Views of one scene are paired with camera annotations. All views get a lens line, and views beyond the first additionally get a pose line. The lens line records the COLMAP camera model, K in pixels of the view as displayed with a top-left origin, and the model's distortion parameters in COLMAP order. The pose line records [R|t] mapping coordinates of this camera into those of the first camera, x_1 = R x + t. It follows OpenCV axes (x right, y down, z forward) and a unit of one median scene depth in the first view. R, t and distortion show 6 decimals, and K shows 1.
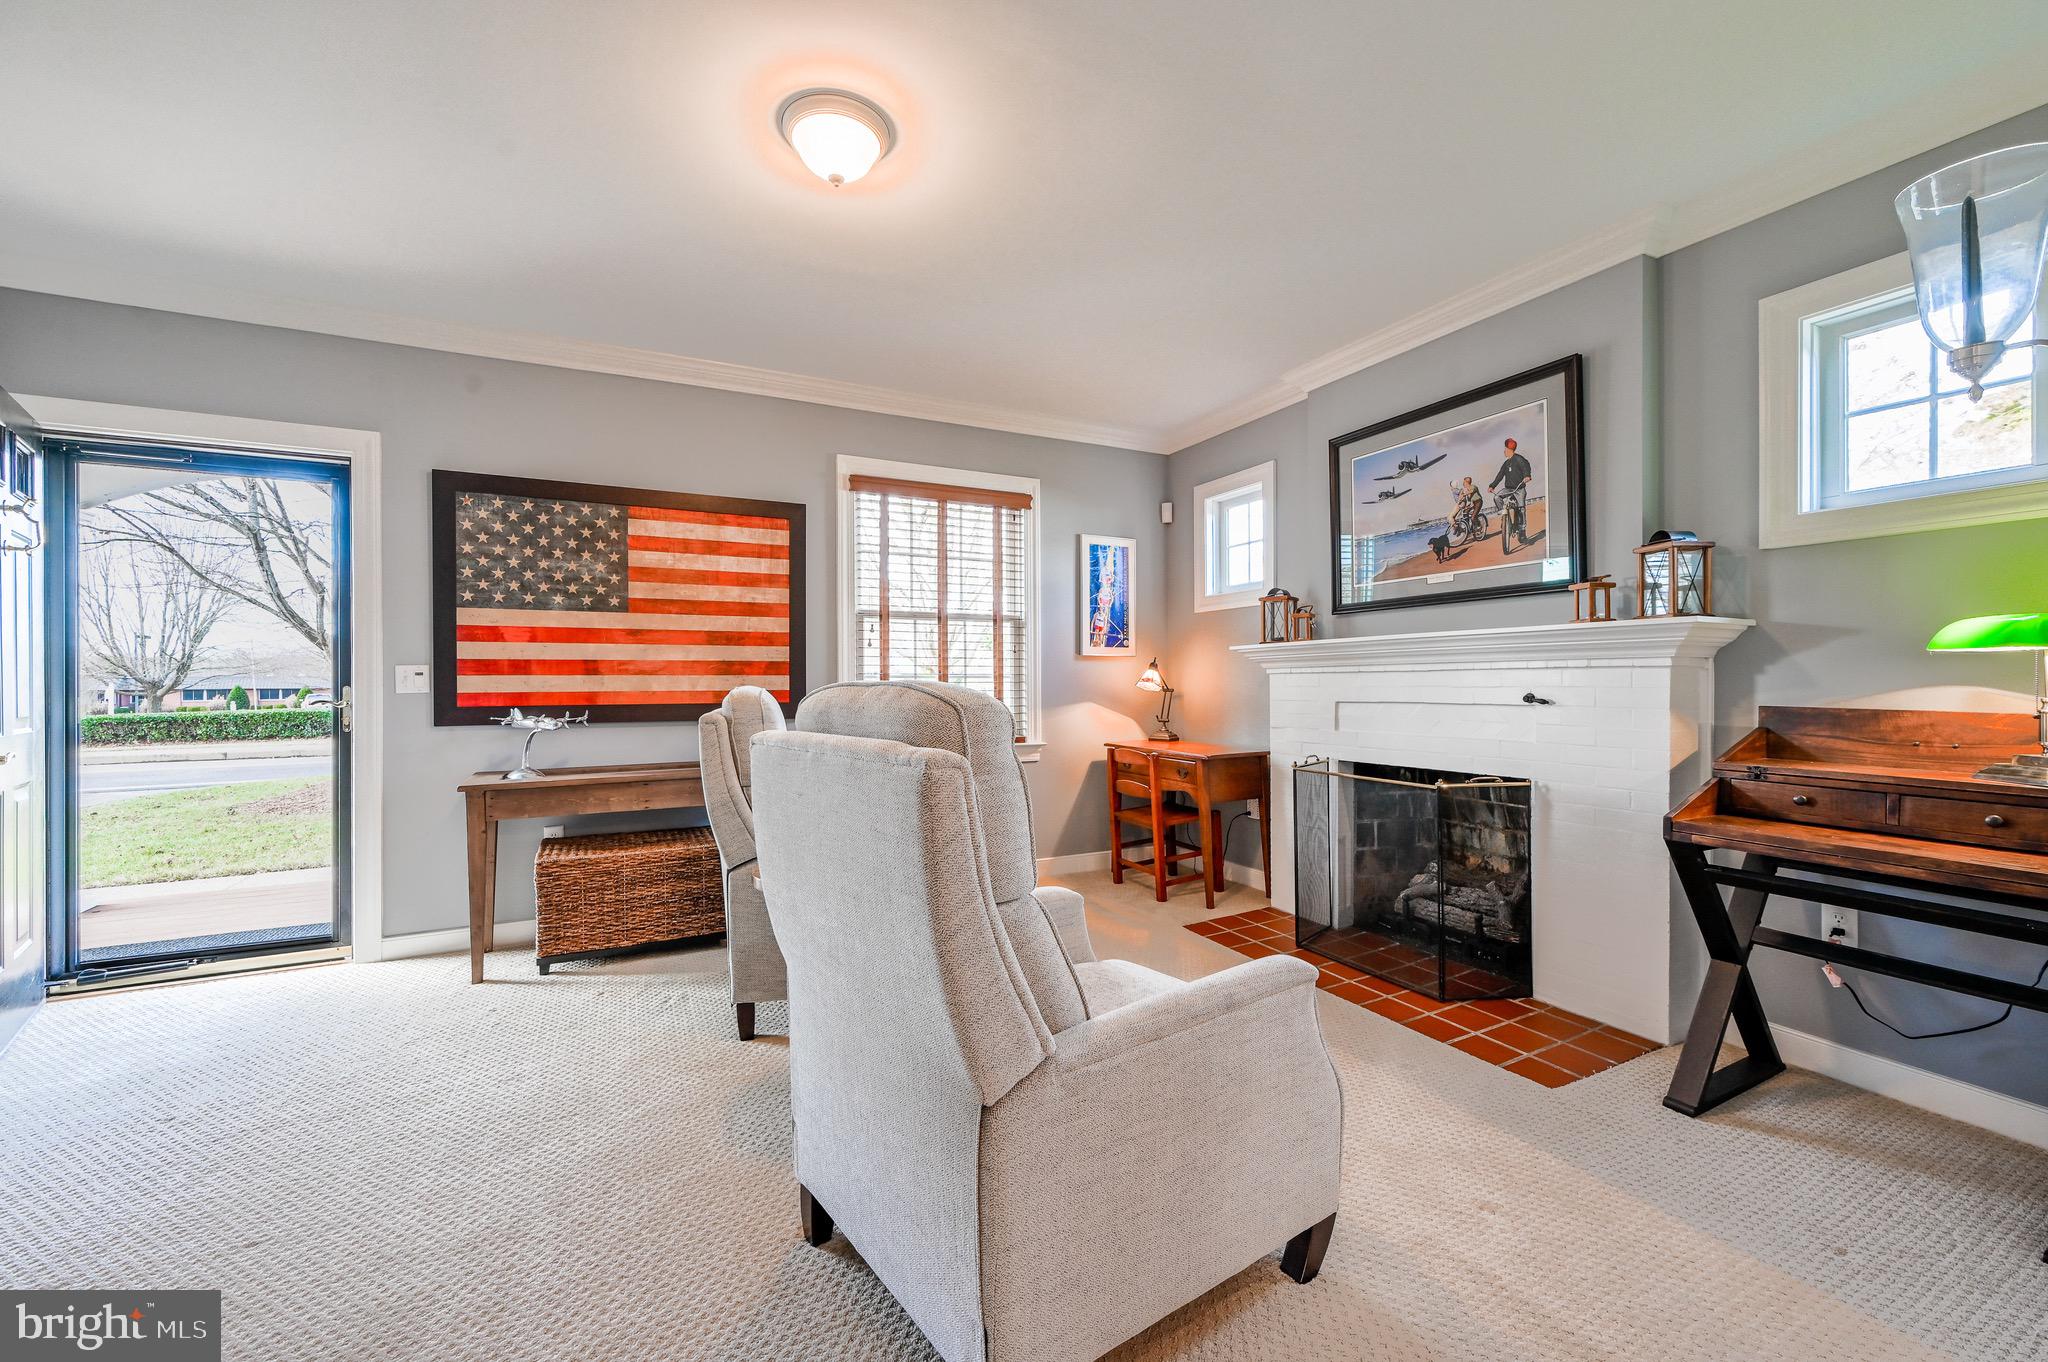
lens RADIAL K [[818.5, 0, 1021.1], [0, 818.5, 681.6], [0, 0, 1]] dist [0.000761, -0.000075]
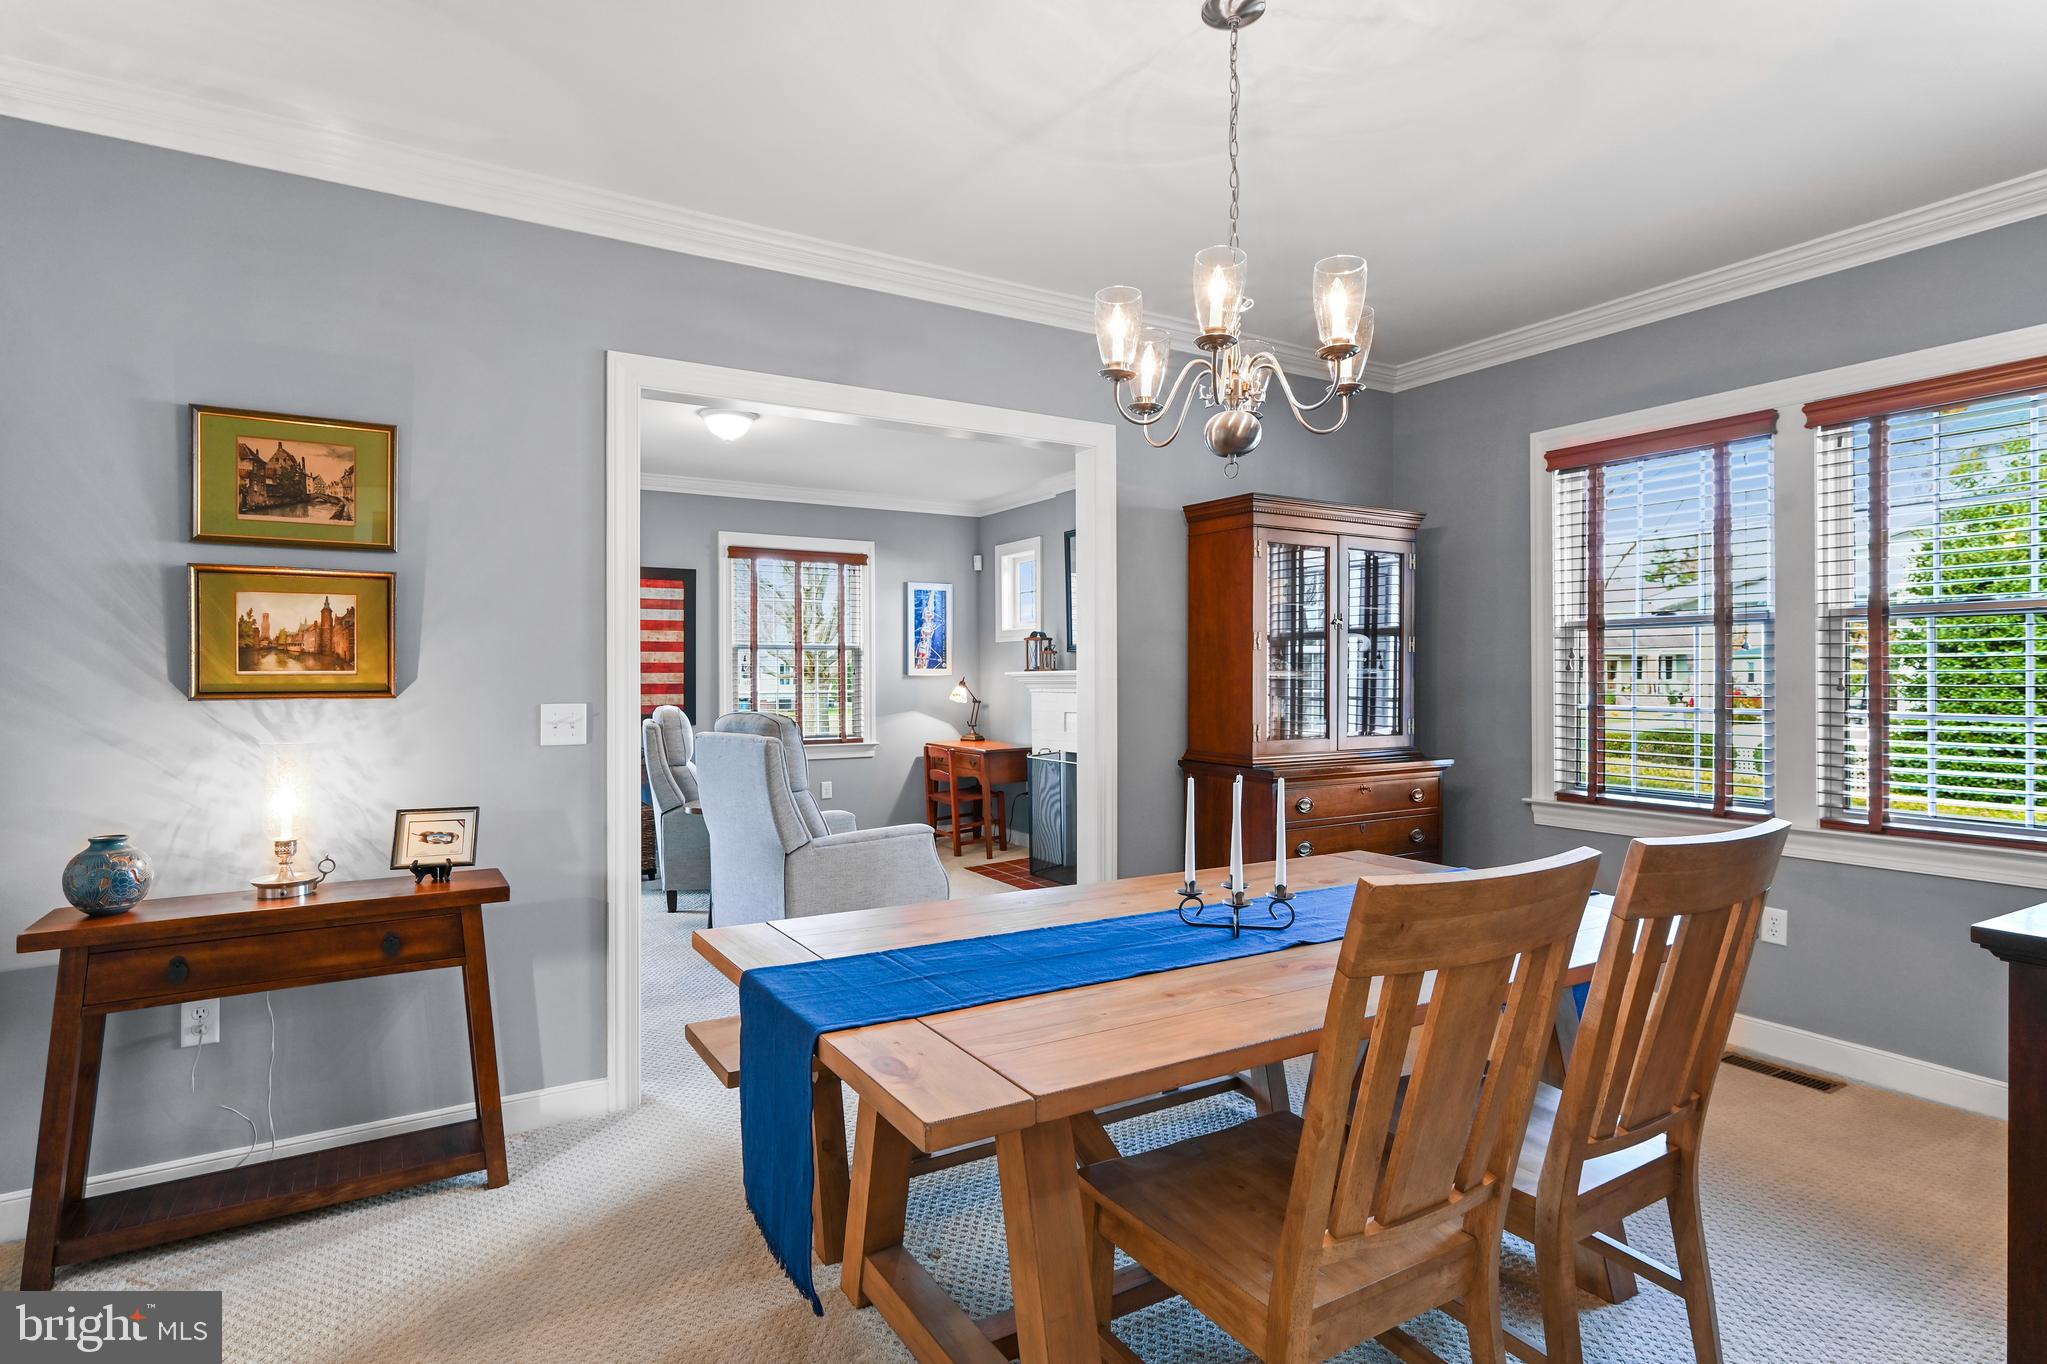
lens RADIAL K [[1072.4, 0, 1021.5], [0, 1072.4, 671.7], [0, 0, 1]] dist [-0.002688, -0.001399]
pose [[0.996957, -0.000356, 0.077956, 0.165364], [0.000367, 1.000000, -0.000128, -0.051390], [-0.077956, 0.000157, 0.996957, -0.976735]]
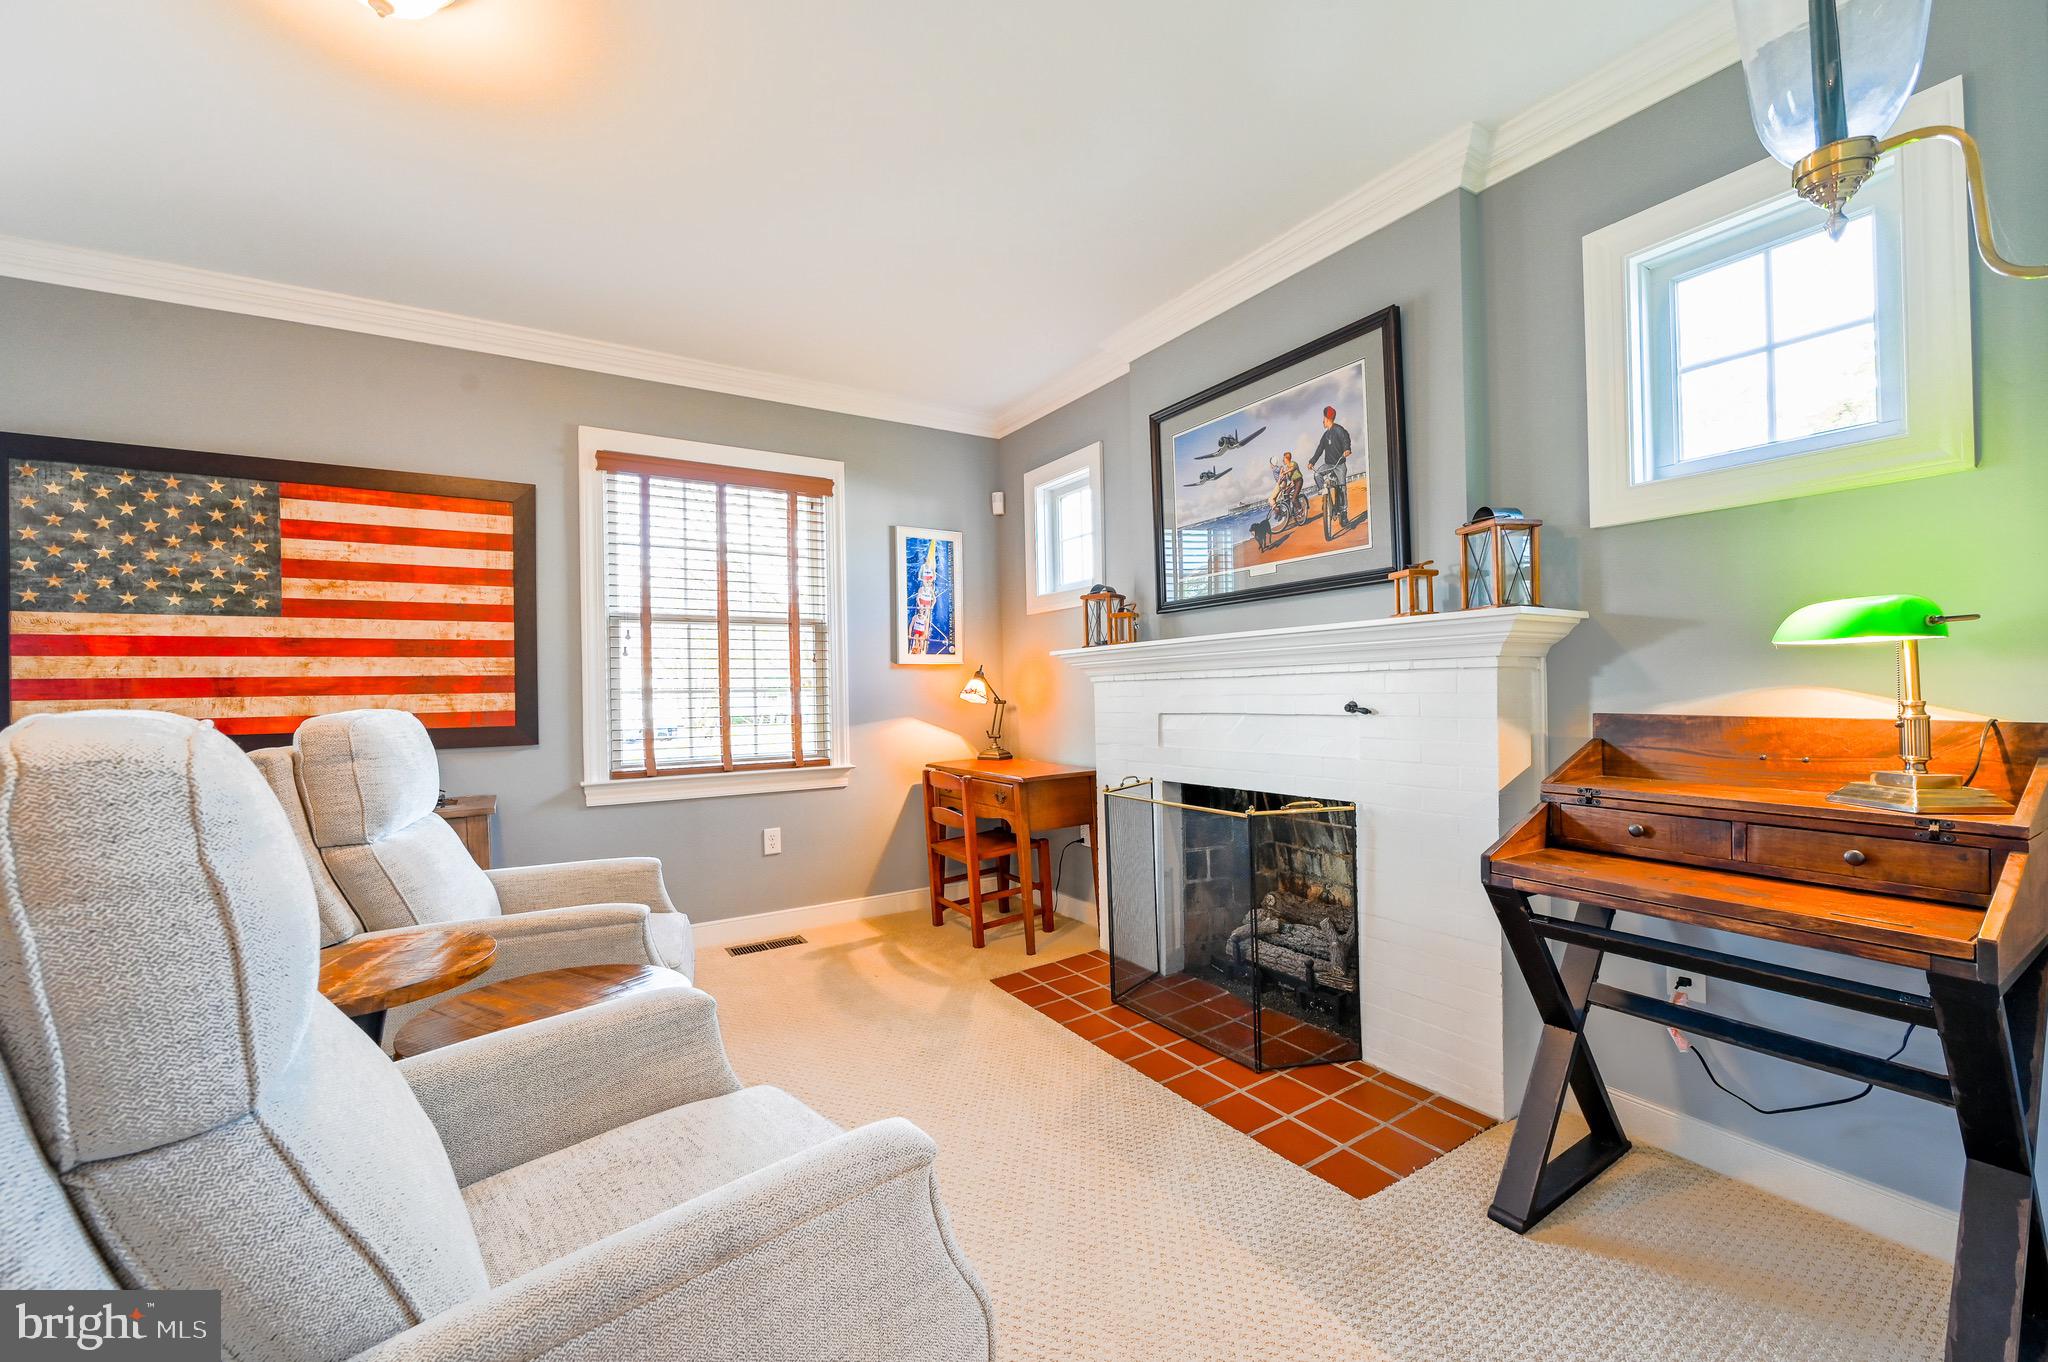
lens RADIAL K [[823.1, 0, 1024.0], [0, 823.1, 681.0], [0, 0, 1]] dist [-0.004023, -0.000301]
pose [[0.995018, -0.014504, 0.098631, 0.165017], [0.015727, 0.999809, -0.011636, -0.002095], [-0.098444, 0.013129, 0.995056, 0.151992]]
